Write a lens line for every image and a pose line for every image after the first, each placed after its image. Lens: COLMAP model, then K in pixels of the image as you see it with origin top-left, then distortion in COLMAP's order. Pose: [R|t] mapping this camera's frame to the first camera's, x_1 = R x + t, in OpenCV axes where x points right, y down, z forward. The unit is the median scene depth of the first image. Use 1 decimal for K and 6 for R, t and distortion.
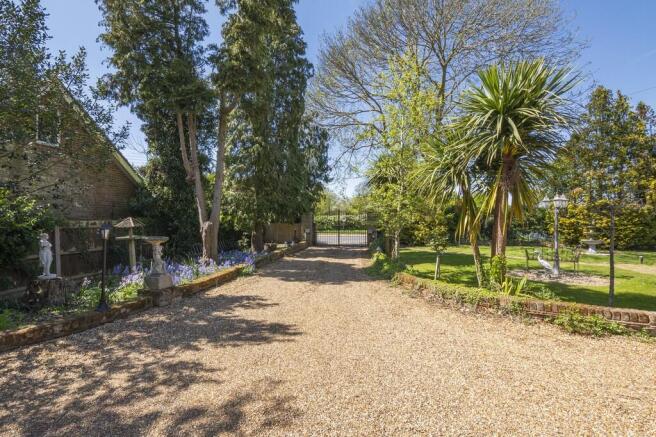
lens RADIAL K [[326.7, 0, 328.0], [0, 326.7, 218.5], [0, 0, 1]] dist [-0.000118, -0.000362]
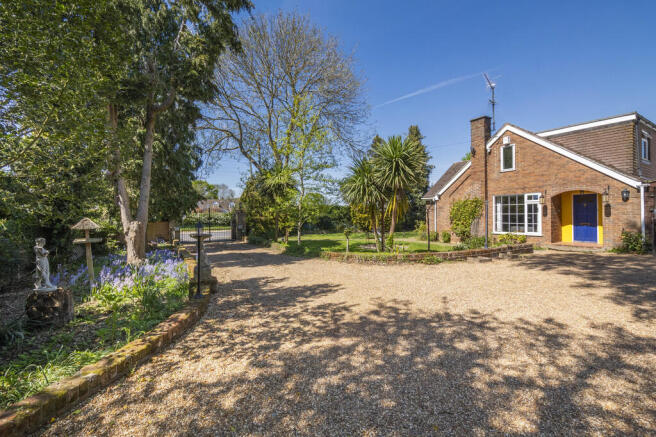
lens RADIAL K [[326.7, 0, 328.0], [0, 326.7, 218.5], [0, 0, 1]] dist [-0.000118, -0.000362]
pose [[0.720302, -0.014170, 0.693516, -1.539764], [0.005834, 0.999880, 0.014370, -0.024595], [-0.693636, -0.006305, 0.720298, -0.216913]]
